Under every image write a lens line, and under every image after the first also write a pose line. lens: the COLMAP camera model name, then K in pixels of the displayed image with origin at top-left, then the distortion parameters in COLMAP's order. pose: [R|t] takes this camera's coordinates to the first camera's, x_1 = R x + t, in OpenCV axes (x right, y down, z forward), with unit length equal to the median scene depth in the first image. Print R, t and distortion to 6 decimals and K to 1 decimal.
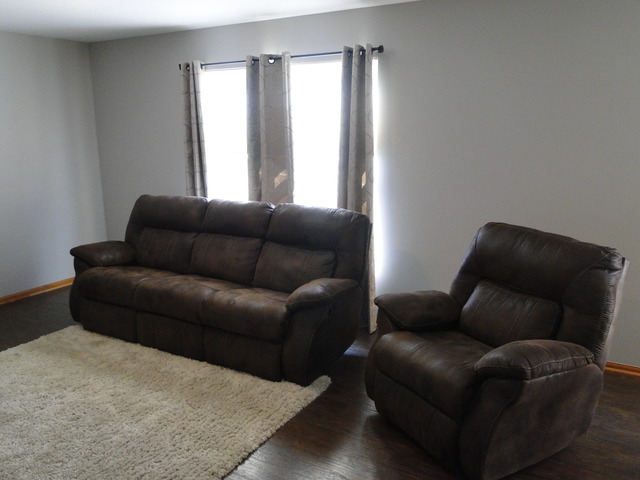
lens RADIAL K [[526.2, 0, 318.8], [0, 526.2, 238.9], [0, 0, 1]] dist [-0.000715, -0.005386]
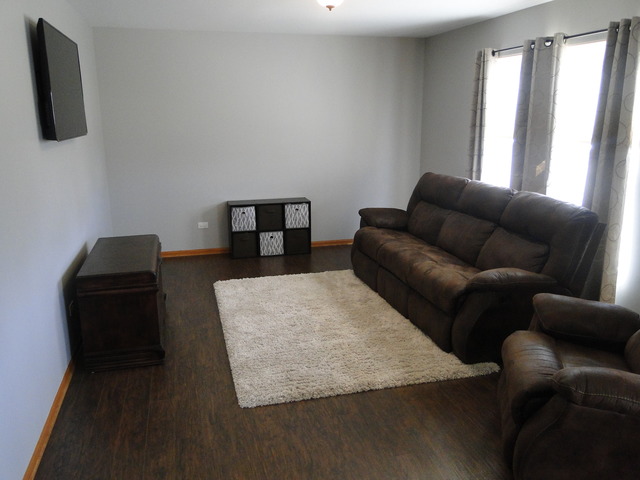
lens RADIAL K [[526.2, 0, 318.8], [0, 526.2, 238.9], [0, 0, 1]] dist [-0.000715, -0.005386]
pose [[0.710270, 0.171923, -0.682612, 0.338431], [-0.155109, 0.984106, 0.086465, -0.005156], [0.686628, 0.044466, 0.725648, 0.031113]]
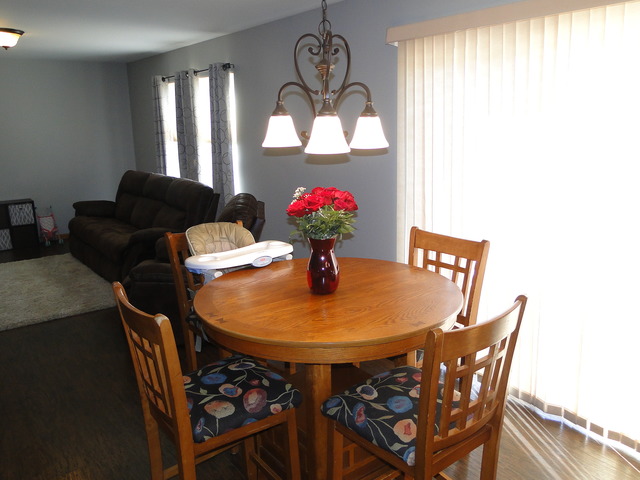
lens RADIAL K [[526.2, 0, 318.8], [0, 526.2, 238.9], [0, 0, 1]] dist [-0.000715, -0.005386]
pose [[0.923181, 0.080802, -0.375776, 0.801581], [-0.077235, 0.996710, 0.024575, 0.030883], [0.376526, 0.006335, 0.926385, -0.153422]]
